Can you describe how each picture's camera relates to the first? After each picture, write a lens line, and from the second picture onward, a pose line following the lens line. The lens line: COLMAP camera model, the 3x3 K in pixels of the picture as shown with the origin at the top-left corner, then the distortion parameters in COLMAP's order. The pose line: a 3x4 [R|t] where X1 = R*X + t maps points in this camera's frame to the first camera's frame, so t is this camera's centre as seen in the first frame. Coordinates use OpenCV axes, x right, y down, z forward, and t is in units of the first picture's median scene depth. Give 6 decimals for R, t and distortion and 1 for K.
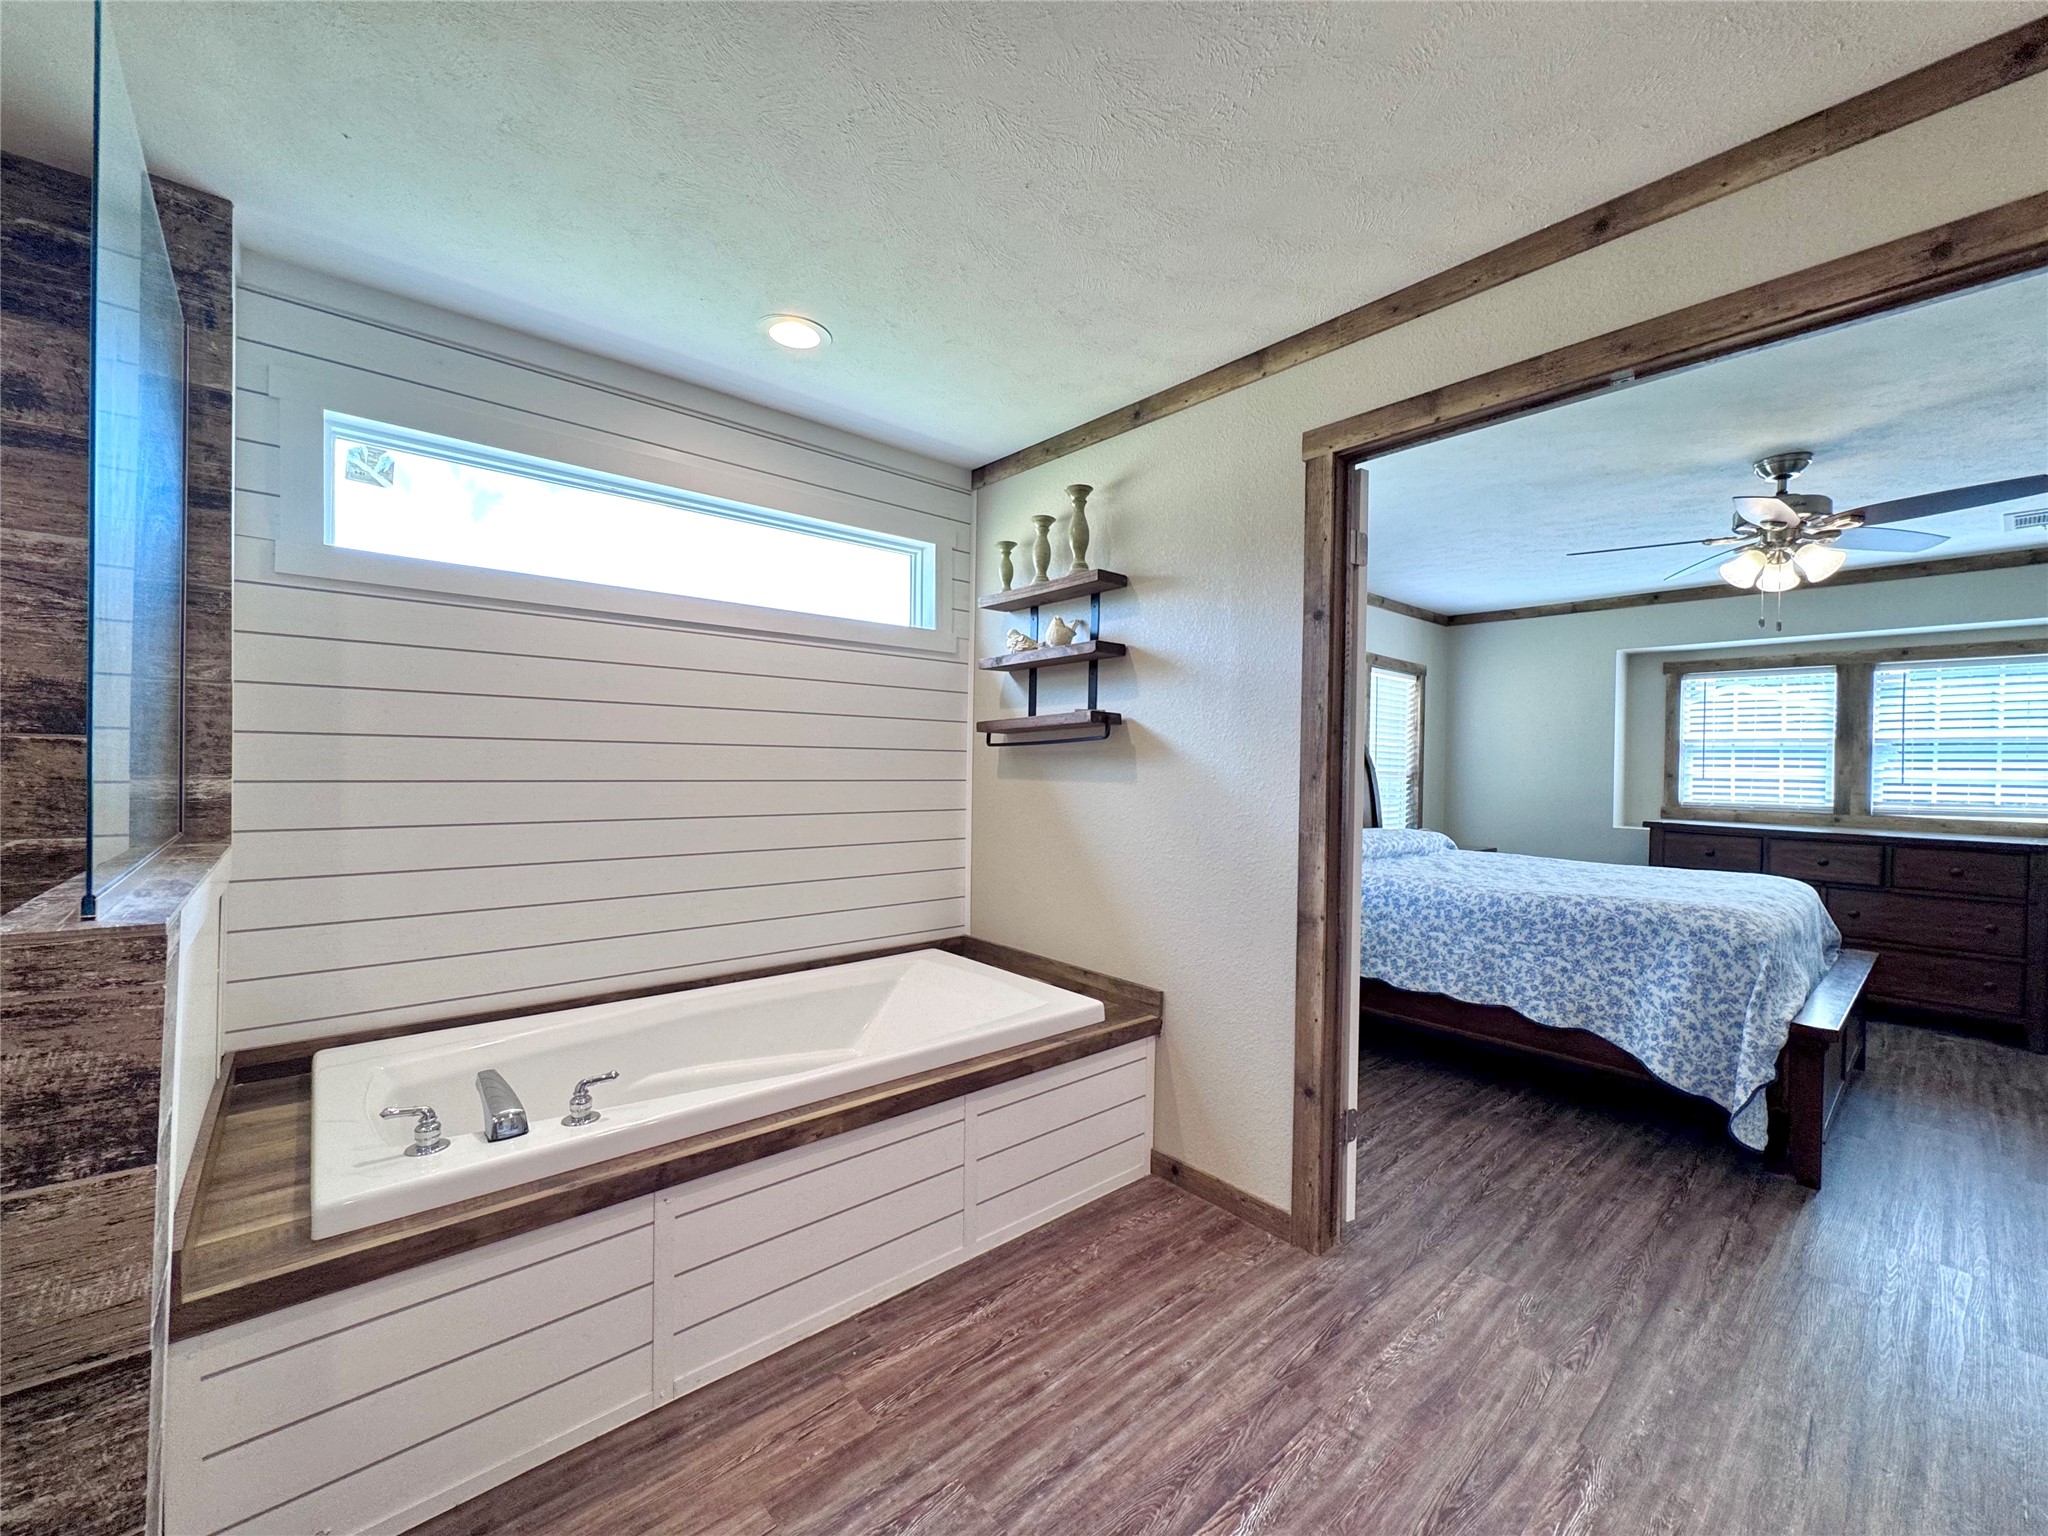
lens RADIAL K [[816.4, 0, 1023.9], [0, 816.4, 770.8], [0, 0, 1]] dist [-0.003361, -0.000069]
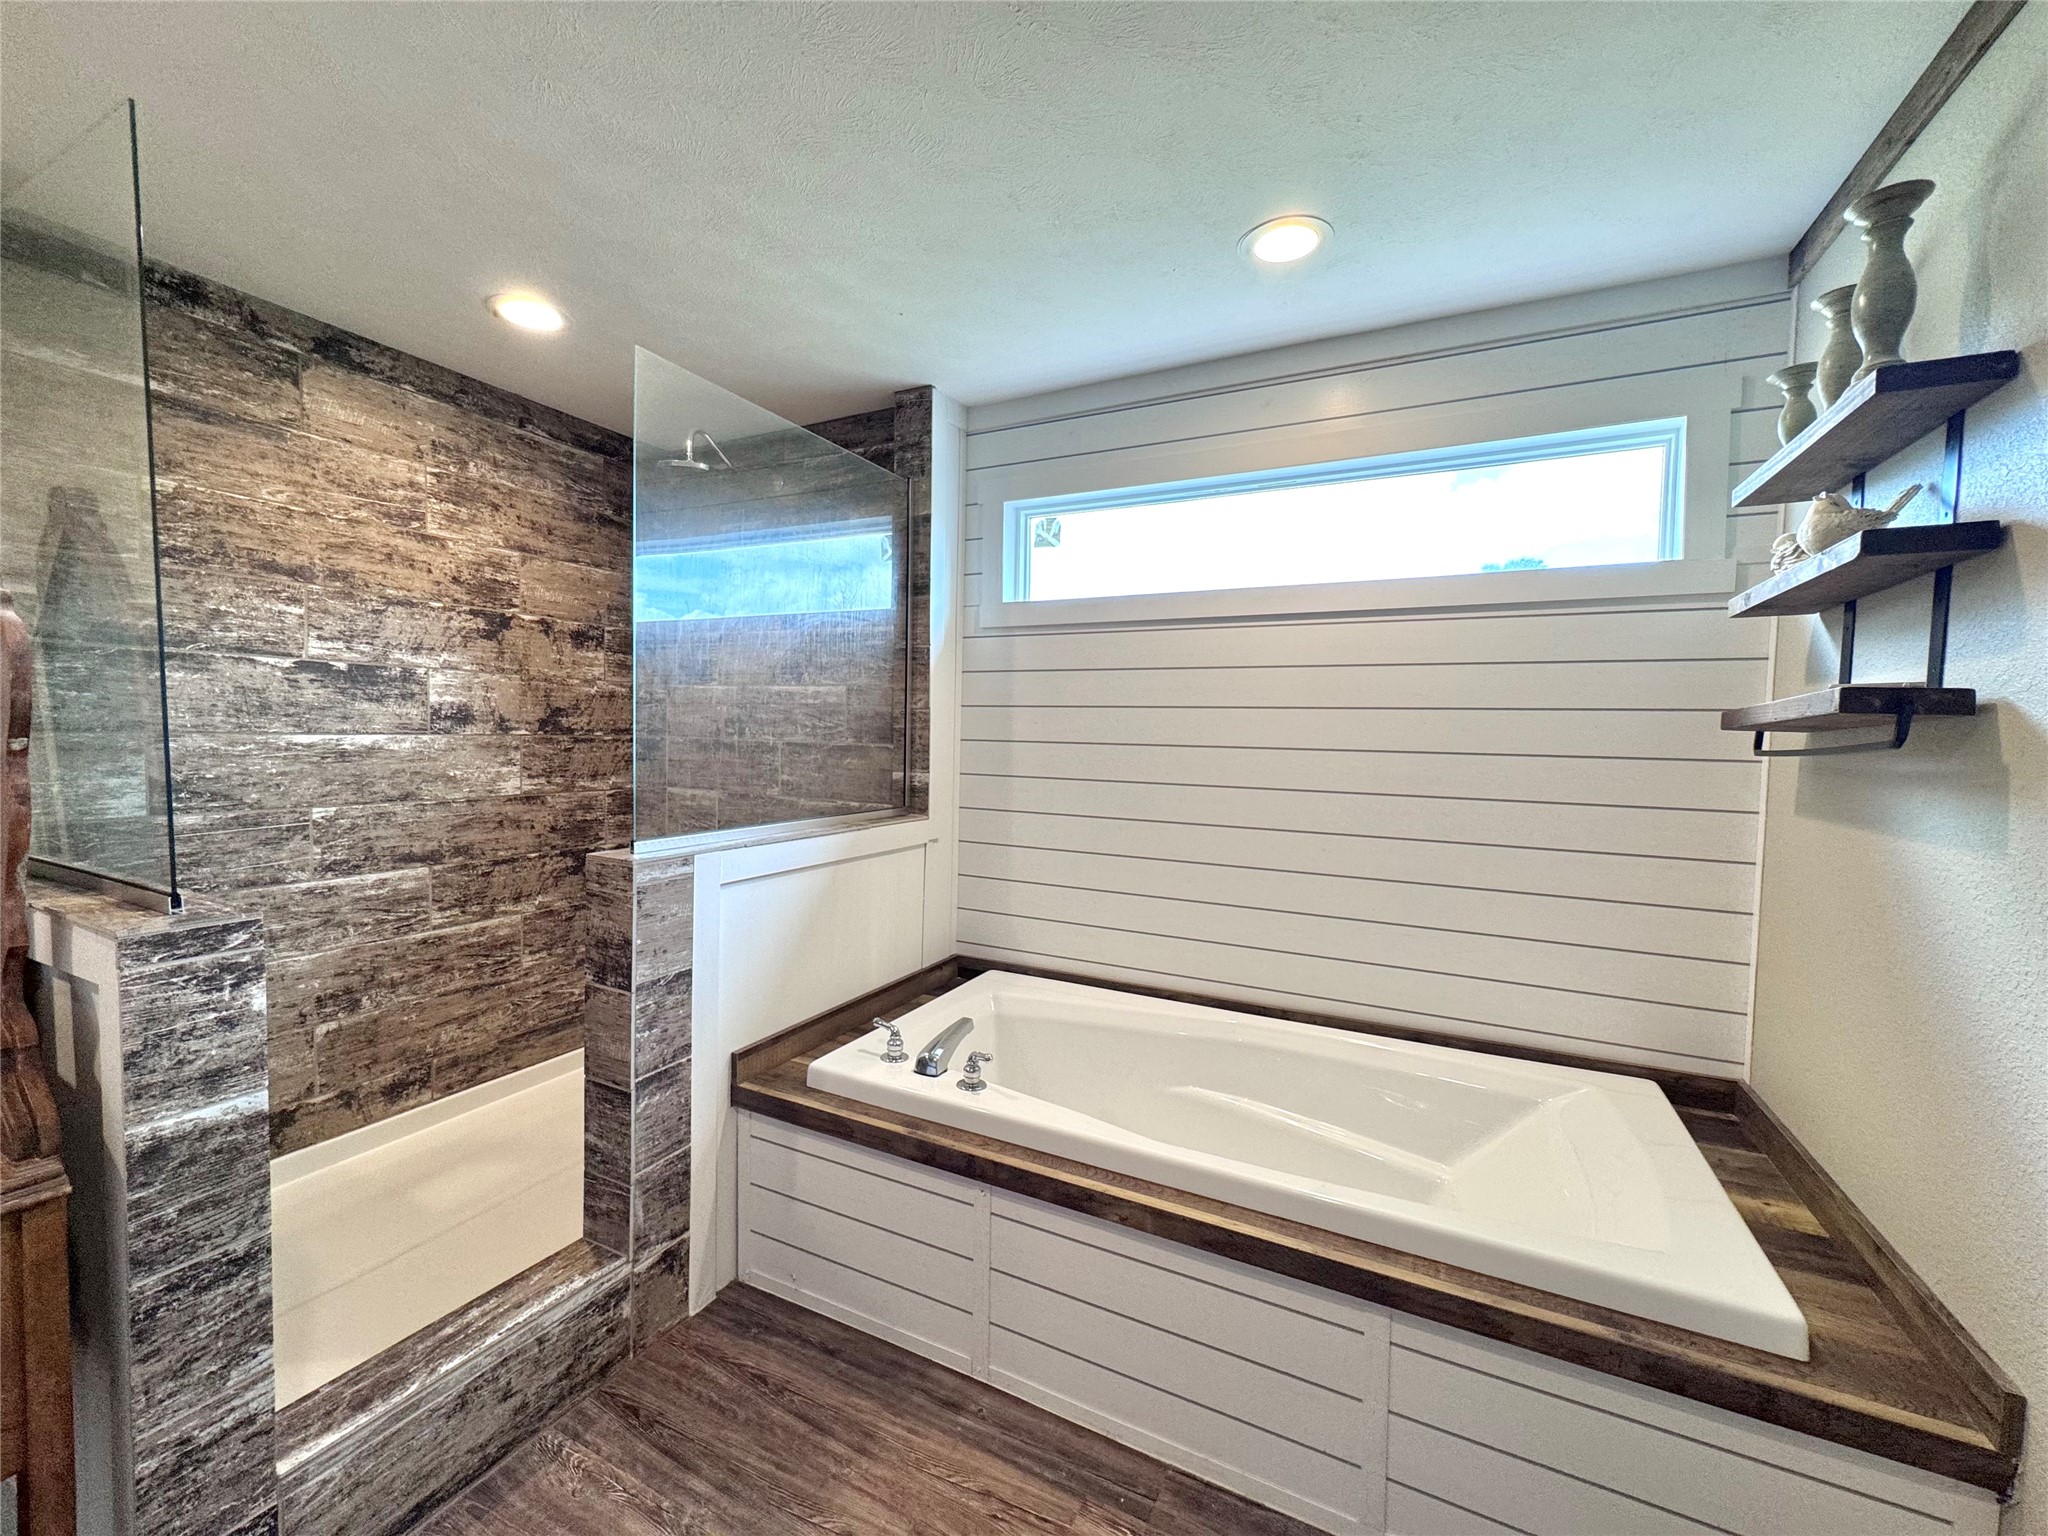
lens RADIAL K [[816.4, 0, 1023.9], [0, 816.4, 770.8], [0, 0, 1]] dist [-0.003361, -0.000069]
pose [[0.380730, 0.037756, -0.923915, 0.317283], [-0.022745, 0.999246, 0.031462, -0.029719], [0.924406, 0.009036, 0.381302, 0.383022]]
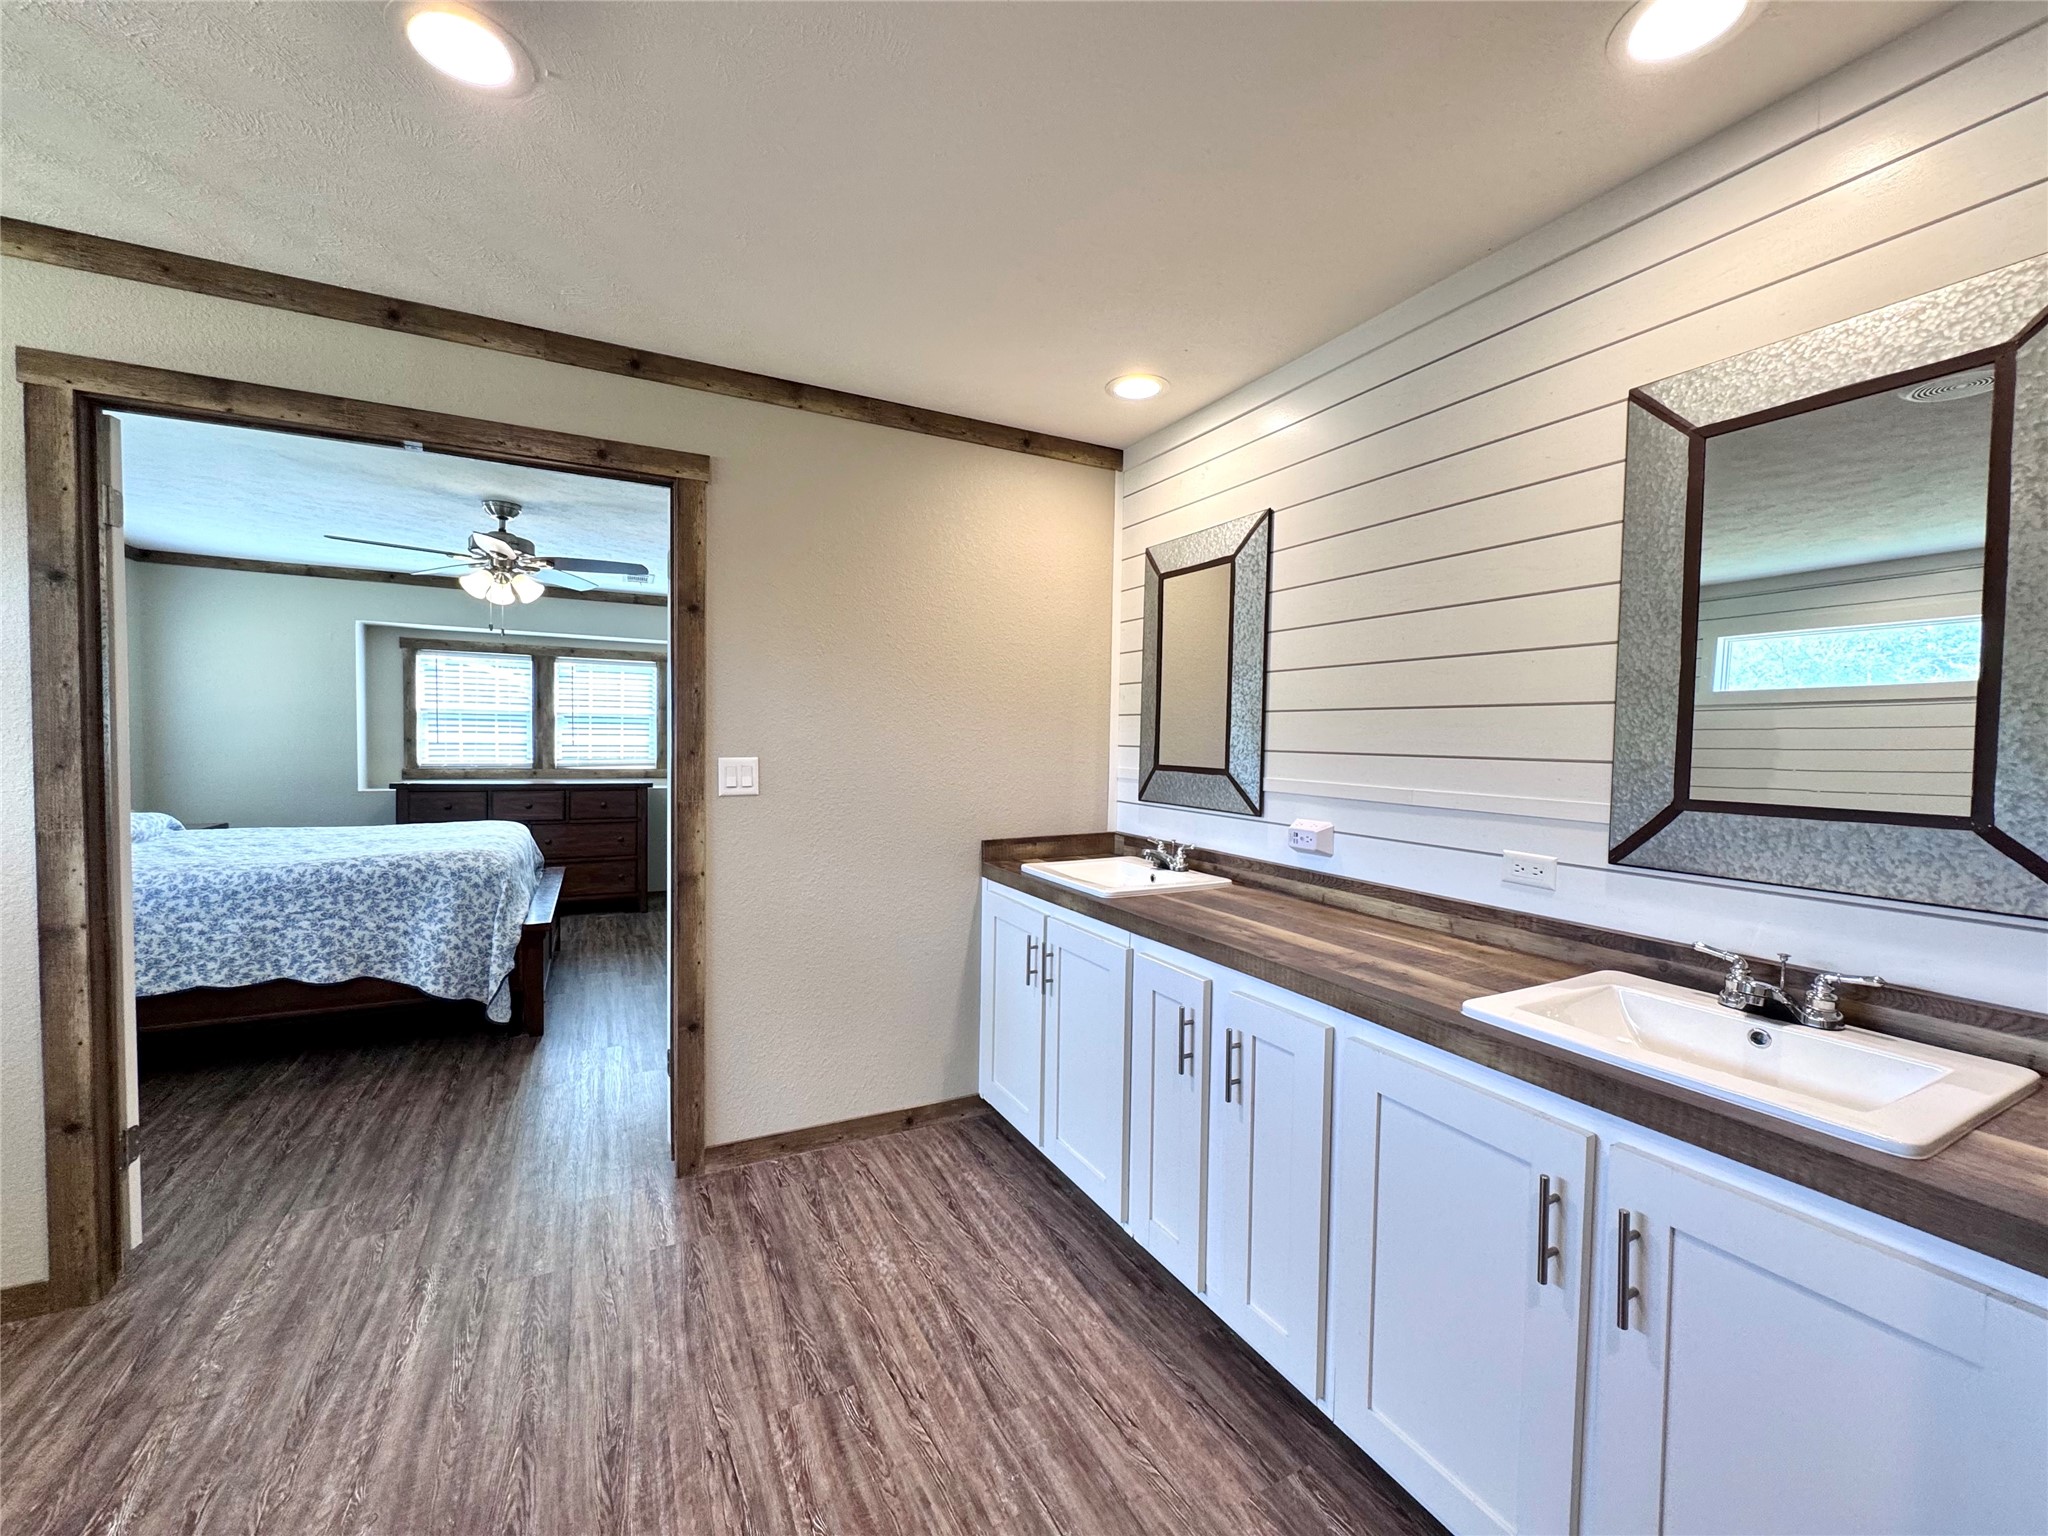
lens RADIAL K [[818.4, 0, 1026.5], [0, 818.4, 767.9], [0, 0, 1]] dist [-0.003777, 0.000331]
pose [[0.228943, -0.046603, 0.972324, -0.191546], [-0.003901, 0.998801, 0.048791, -0.028190], [-0.973432, -0.014964, 0.228486, -0.143820]]
